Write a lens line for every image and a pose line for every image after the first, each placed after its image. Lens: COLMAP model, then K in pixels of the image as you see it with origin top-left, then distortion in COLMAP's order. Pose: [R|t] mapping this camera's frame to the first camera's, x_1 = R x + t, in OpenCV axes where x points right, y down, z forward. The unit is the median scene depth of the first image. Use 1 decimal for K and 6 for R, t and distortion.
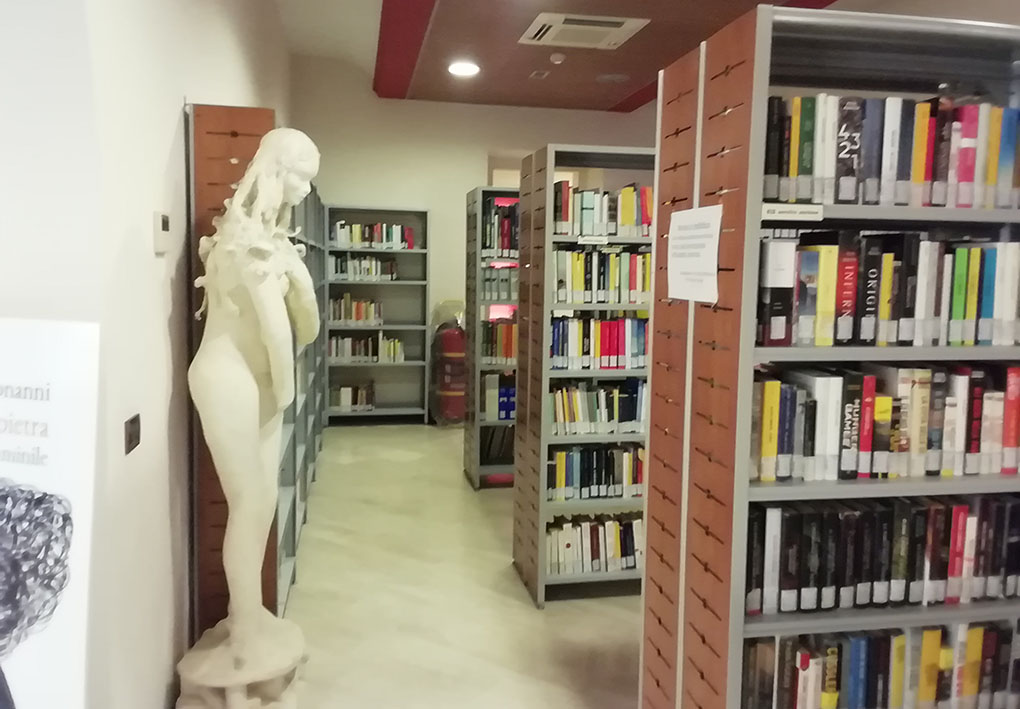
lens RADIAL K [[819.3, 0, 509.5], [0, 819.3, 350.3], [0, 0, 1]] dist [0.075304, -0.081666]
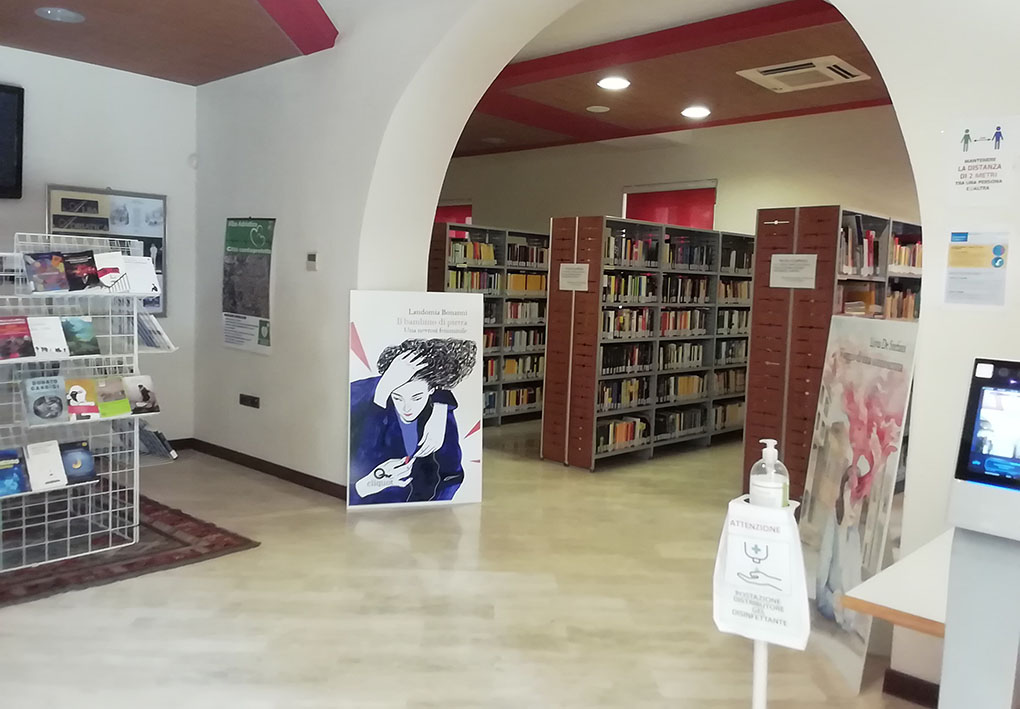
lens RADIAL K [[819.3, 0, 510.3], [0, 819.3, 353.9], [0, 0, 1]] dist [0.075304, -0.081666]
pose [[0.817014, -0.034785, 0.575568, -2.129133], [0.034840, 0.999333, 0.010941, 0.169964], [-0.575565, 0.011114, 0.817681, -1.768980]]
